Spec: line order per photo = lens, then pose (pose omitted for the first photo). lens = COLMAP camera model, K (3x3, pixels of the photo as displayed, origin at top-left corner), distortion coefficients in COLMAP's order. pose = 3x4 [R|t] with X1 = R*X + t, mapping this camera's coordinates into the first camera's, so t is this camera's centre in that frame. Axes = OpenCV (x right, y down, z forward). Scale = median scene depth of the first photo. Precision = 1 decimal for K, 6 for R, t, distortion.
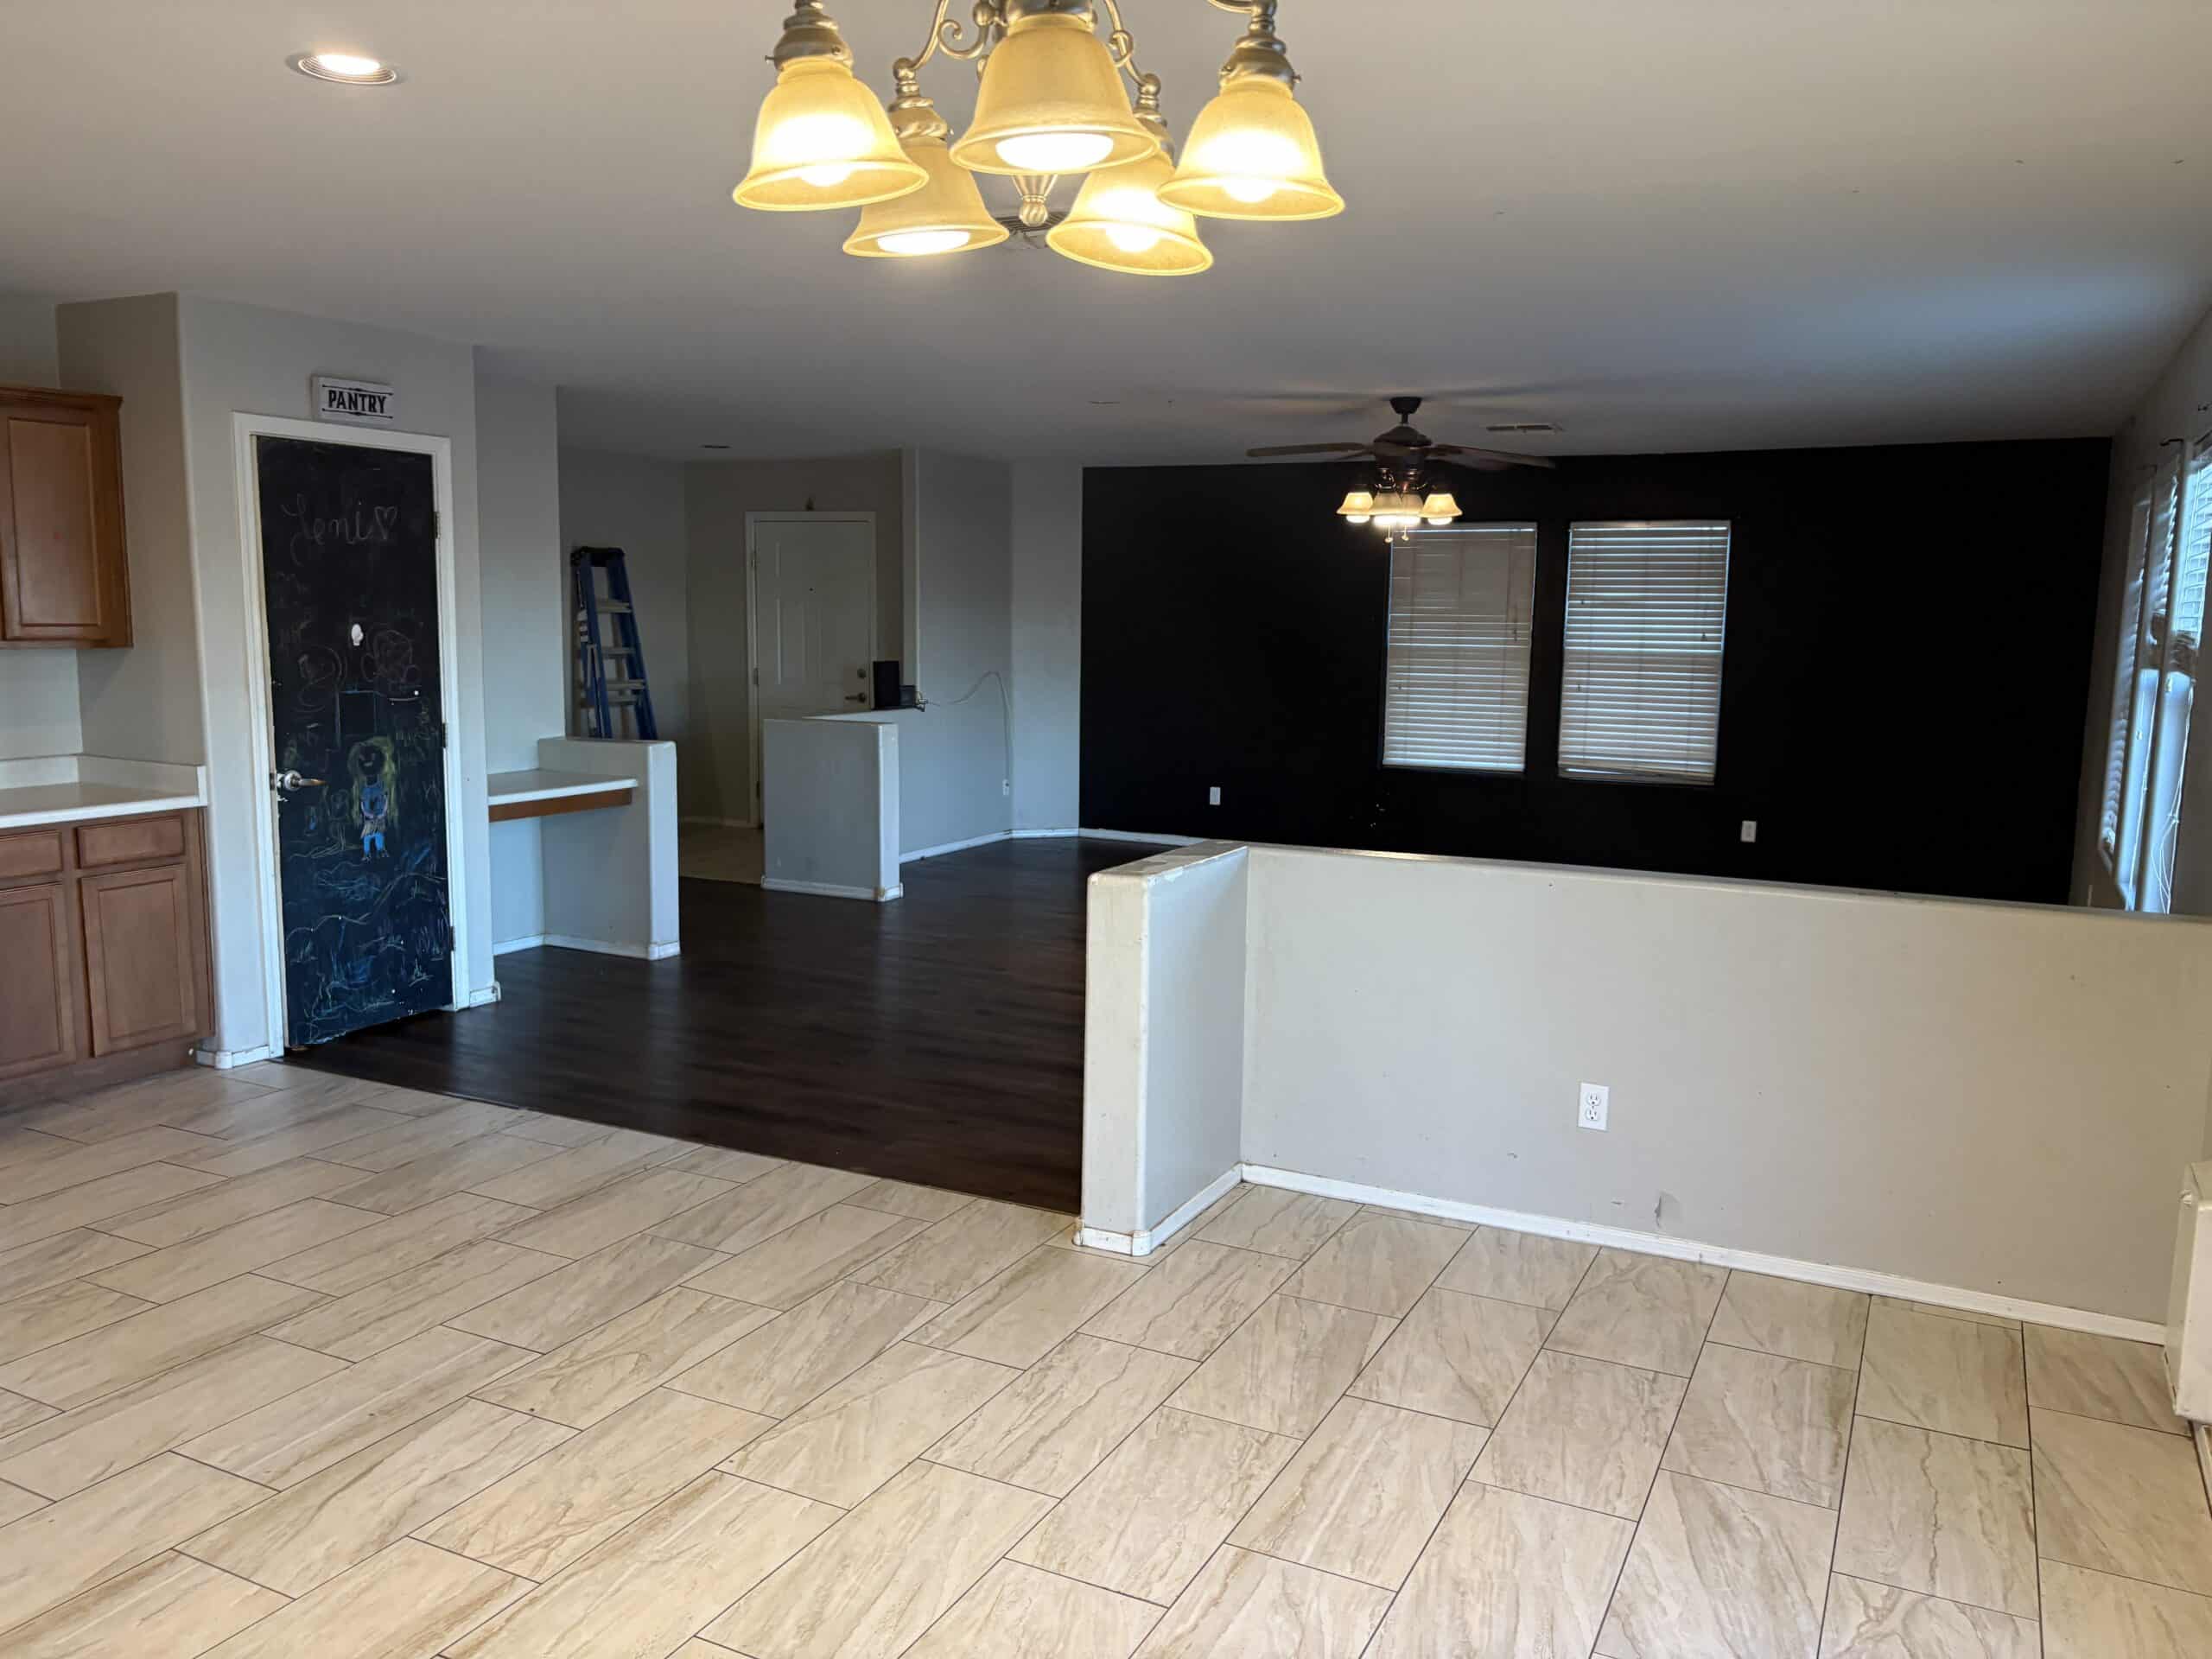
lens RADIAL K [[1680.6, 0, 1126.0], [0, 1680.6, 842.0], [0, 0, 1]] dist [0.060203, -0.062442]
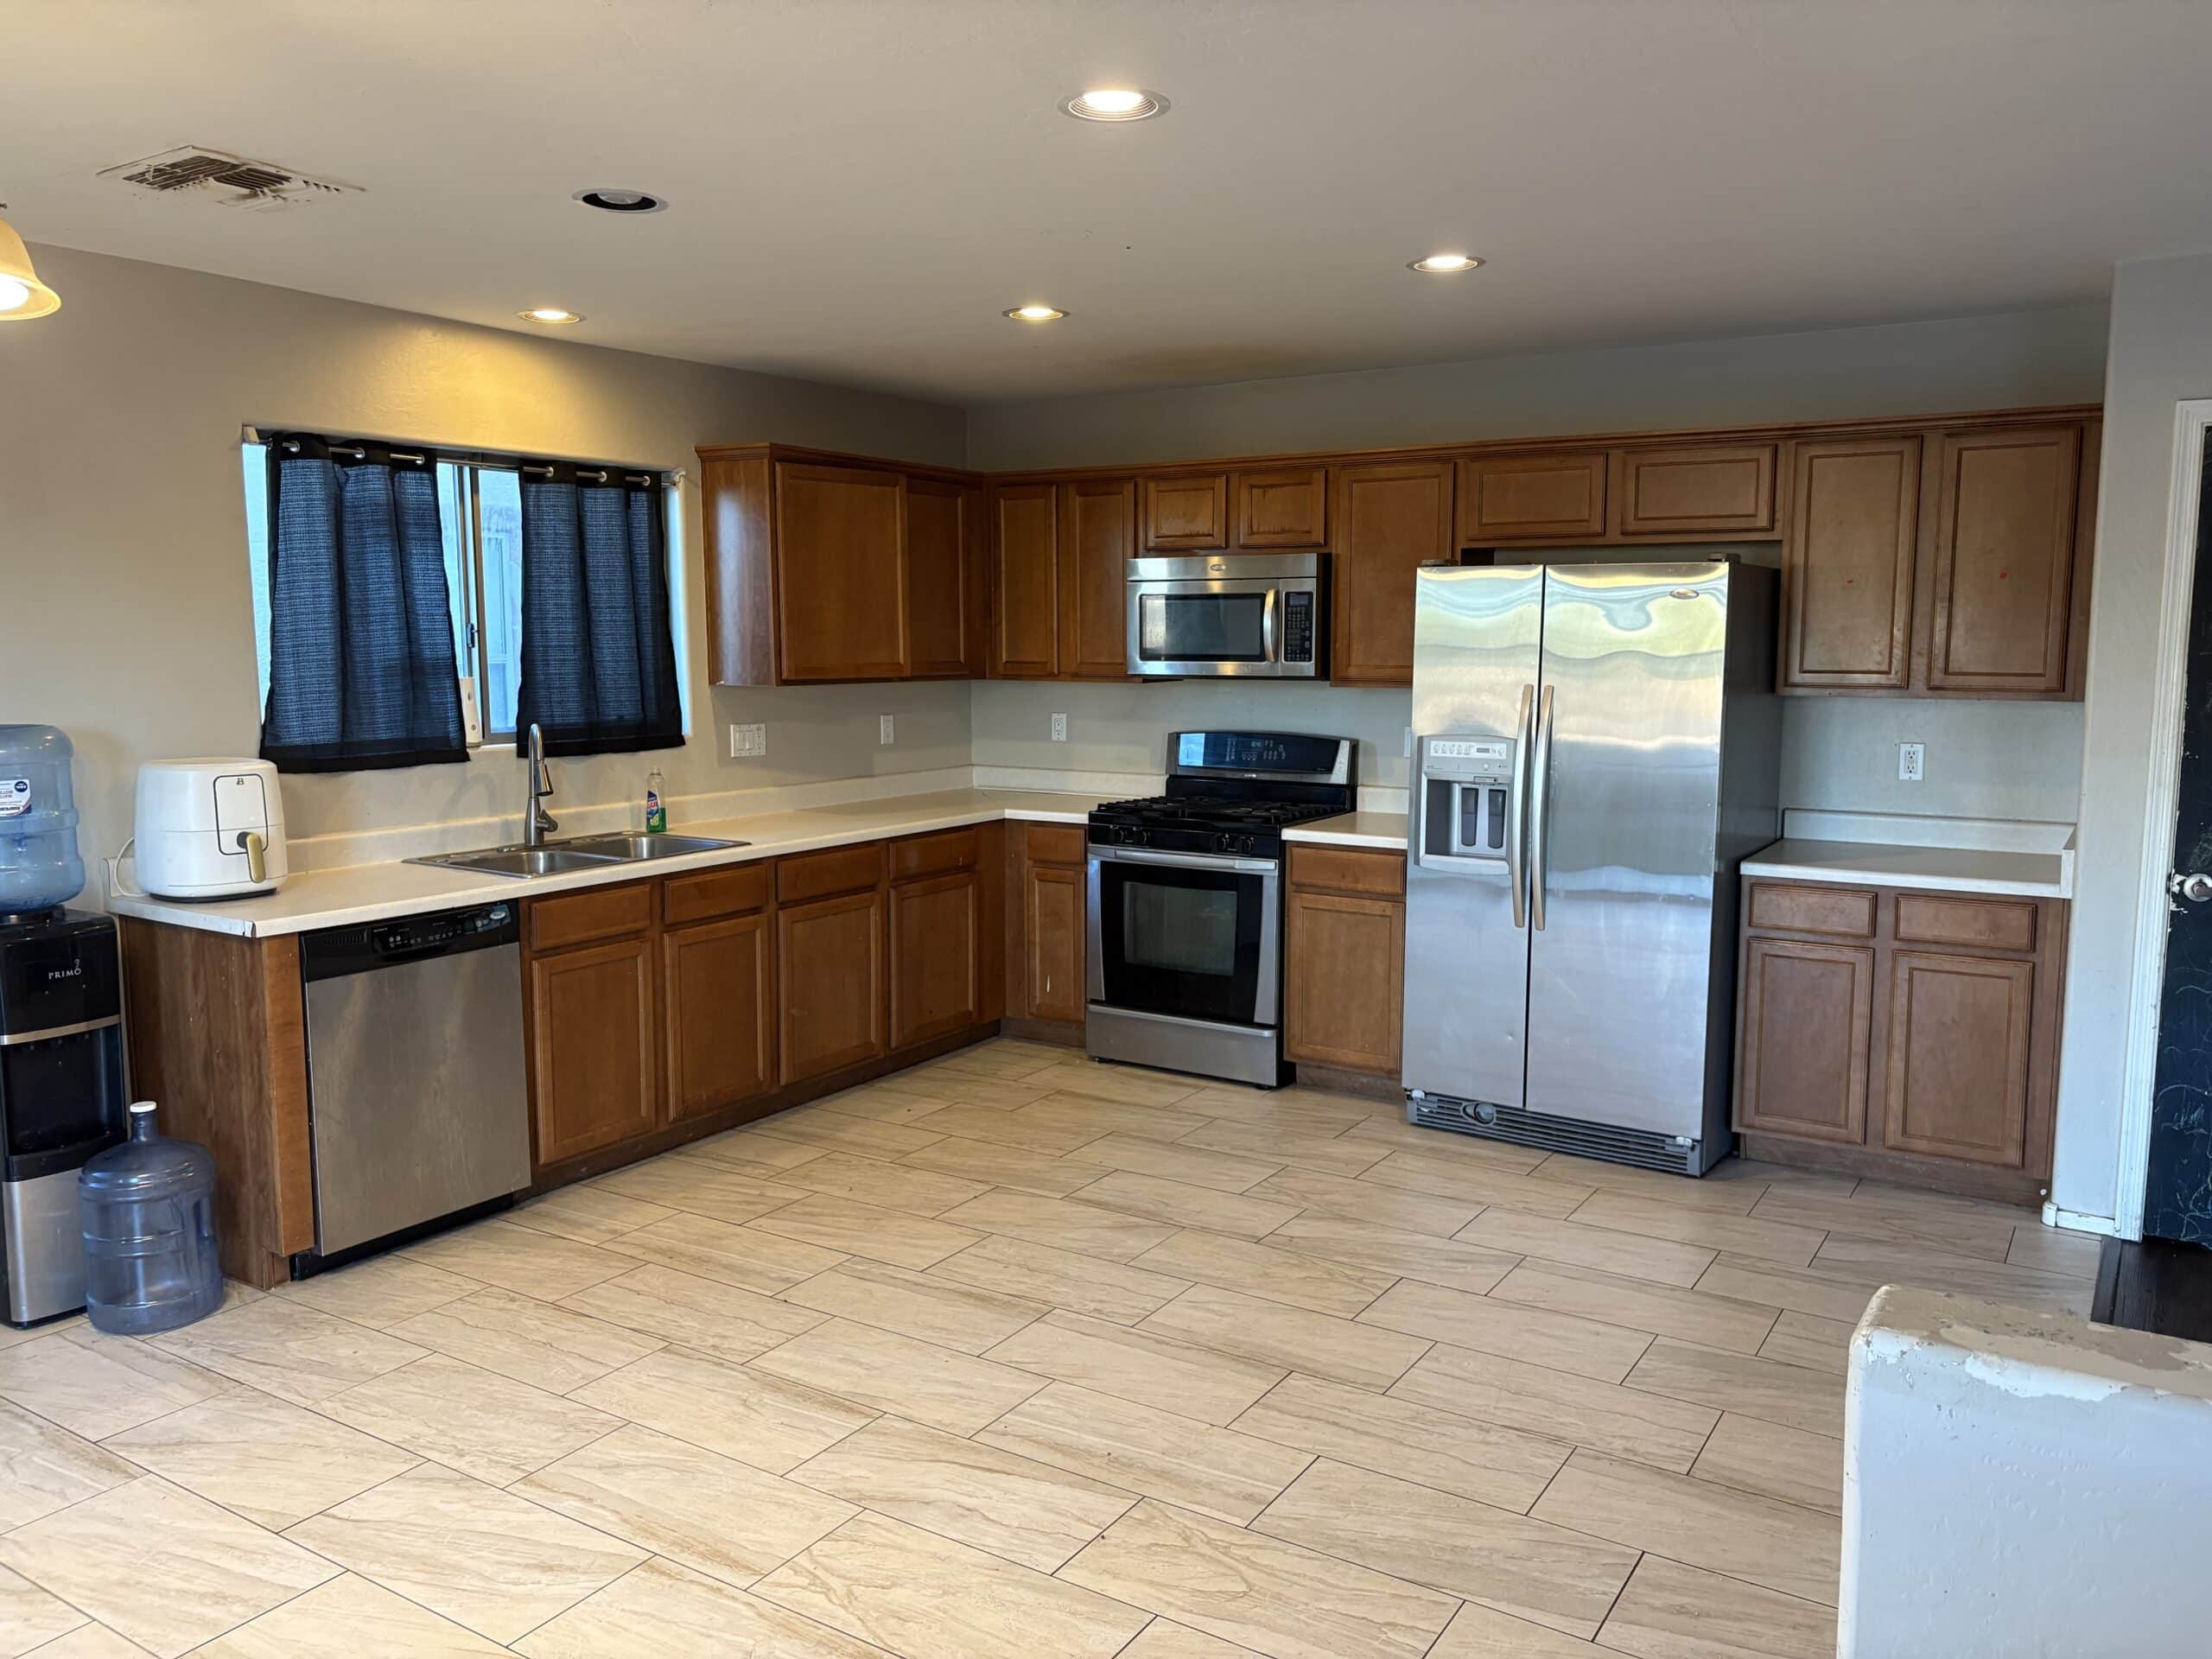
lens RADIAL K [[1680.6, 0, 1090.2], [0, 1680.6, 808.0], [0, 0, 1]] dist [0.060203, -0.062442]
pose [[-0.102186, 0.091961, -0.990506, 0.314201], [-0.142593, 0.984081, 0.106075, -0.086510], [0.984492, 0.152078, -0.087446, 0.633199]]
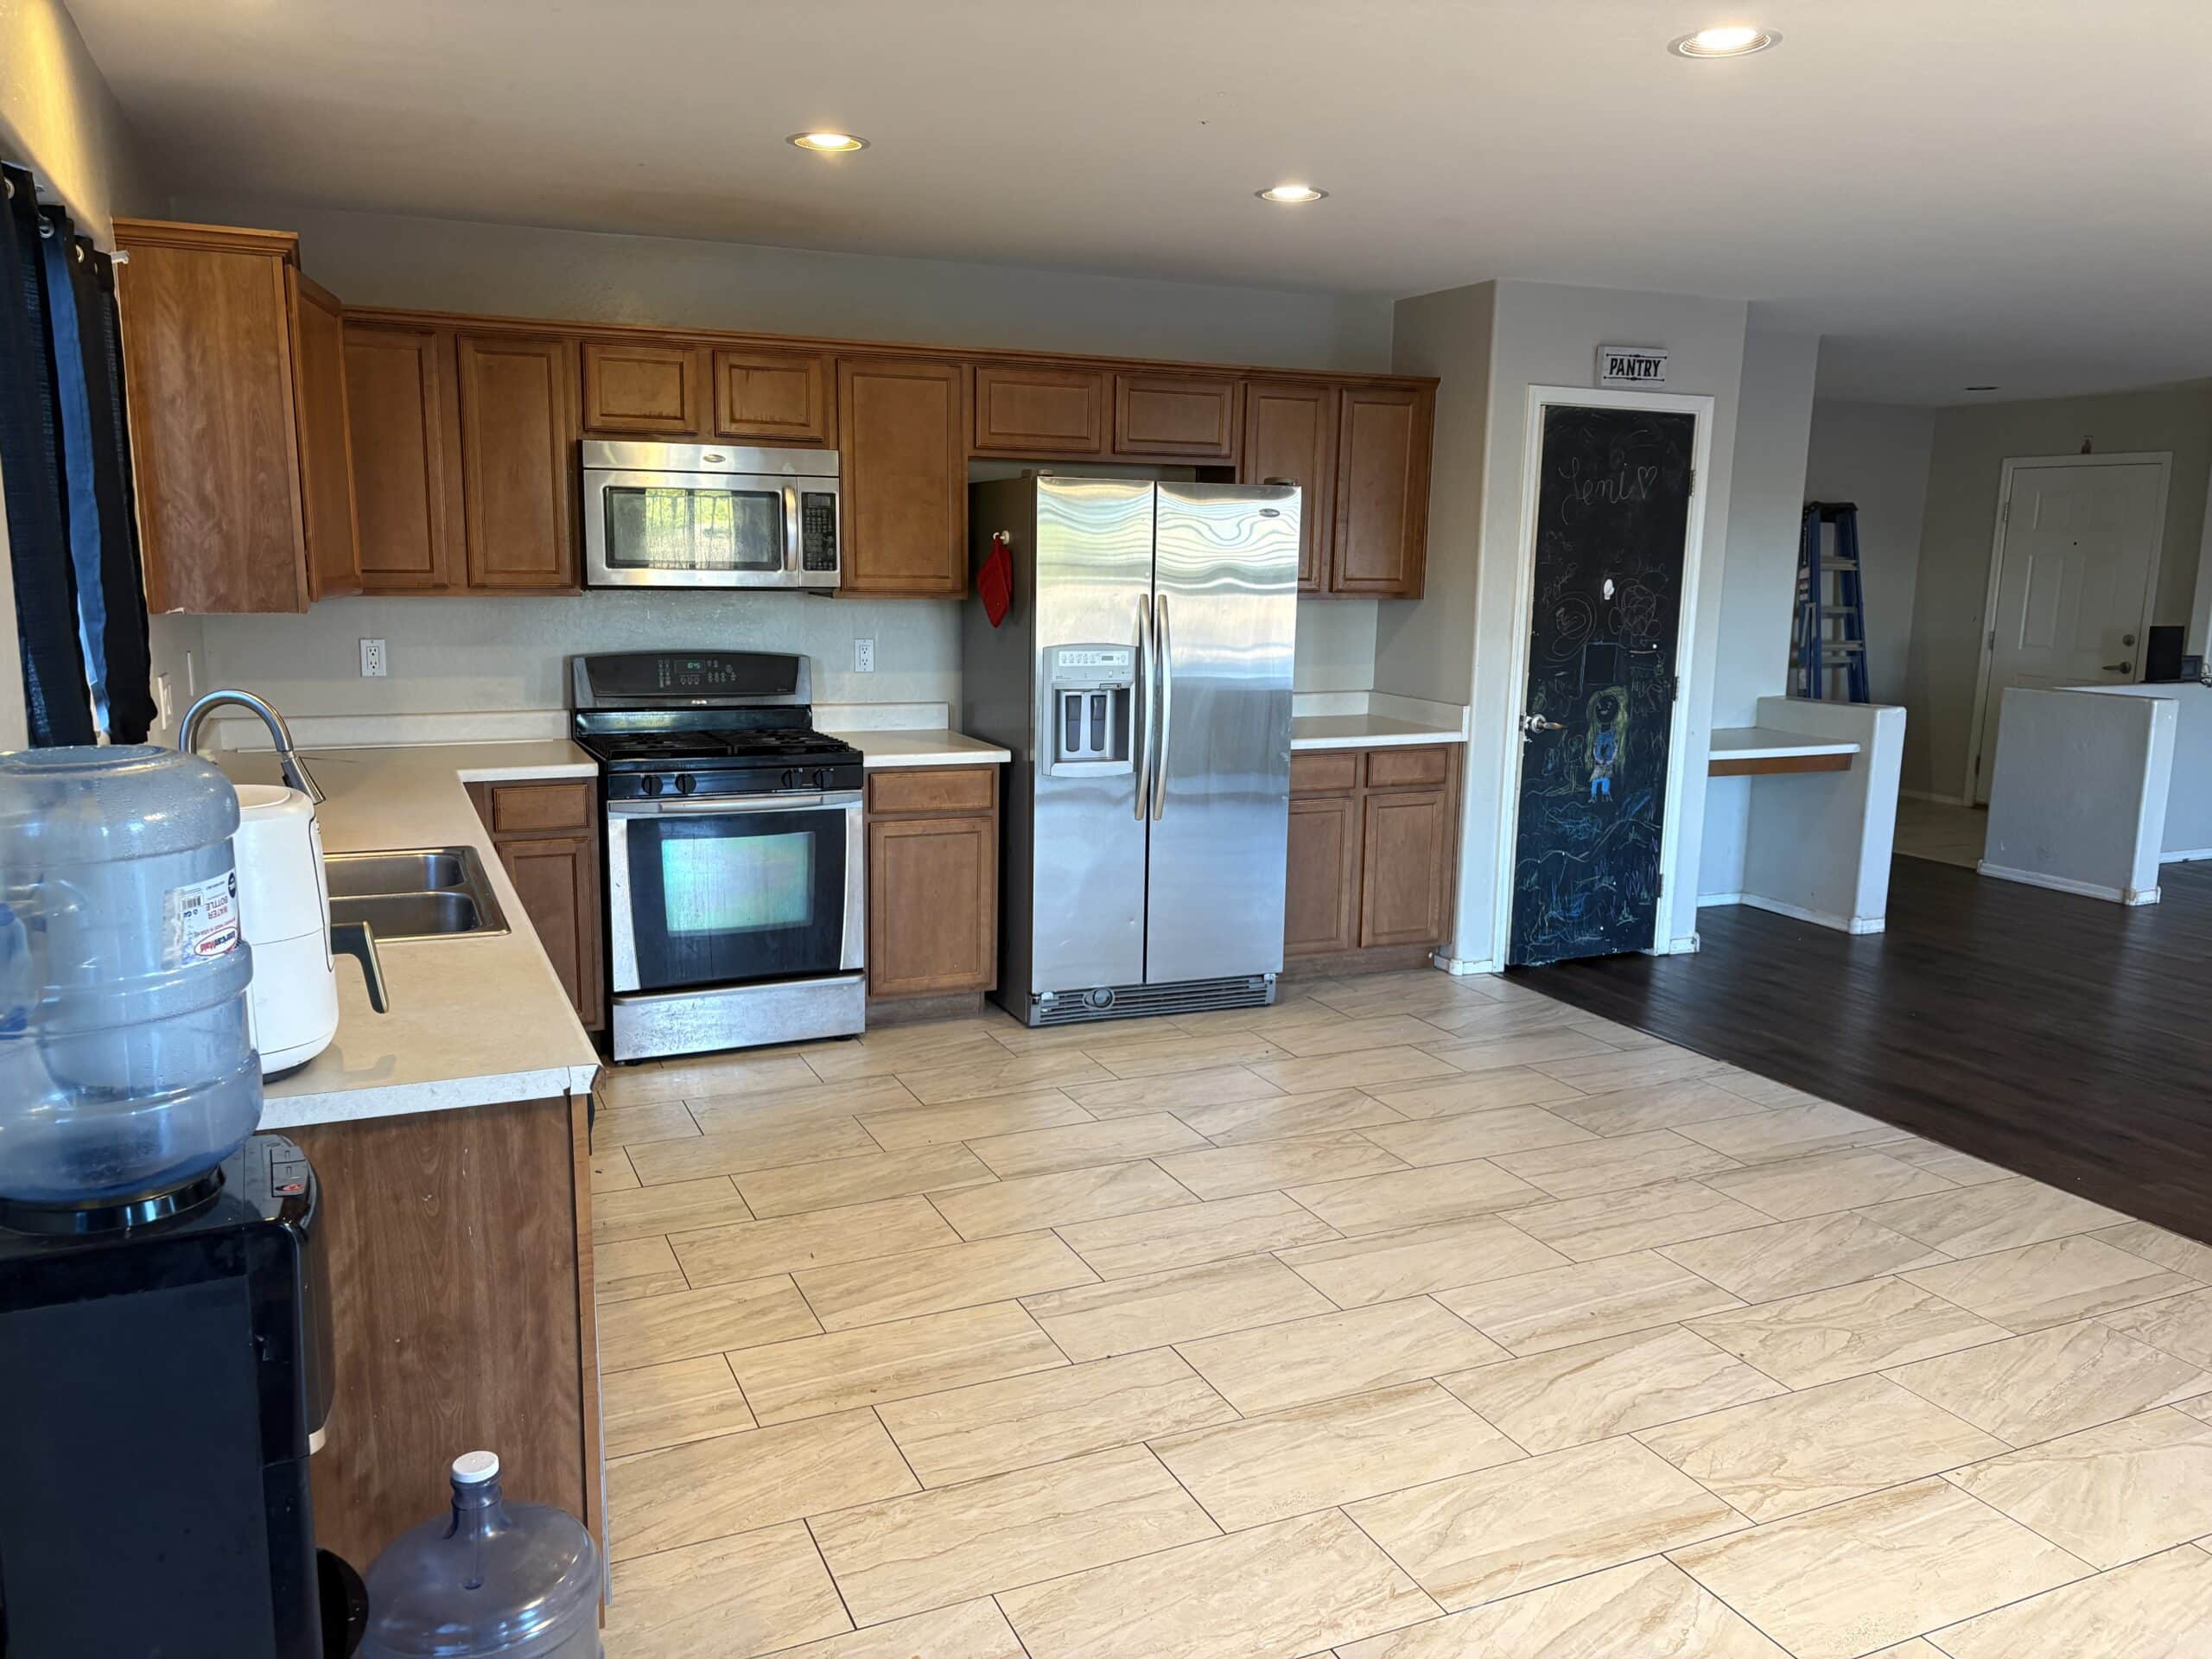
lens RADIAL K [[1680.6, 0, 1105.8], [0, 1680.6, 840.6], [0, 0, 1]] dist [0.060203, -0.062442]
pose [[0.780036, 0.107669, -0.616402, -0.033325], [-0.092927, 0.994094, 0.056045, 0.003966], [0.618796, 0.013563, 0.785434, -0.024505]]
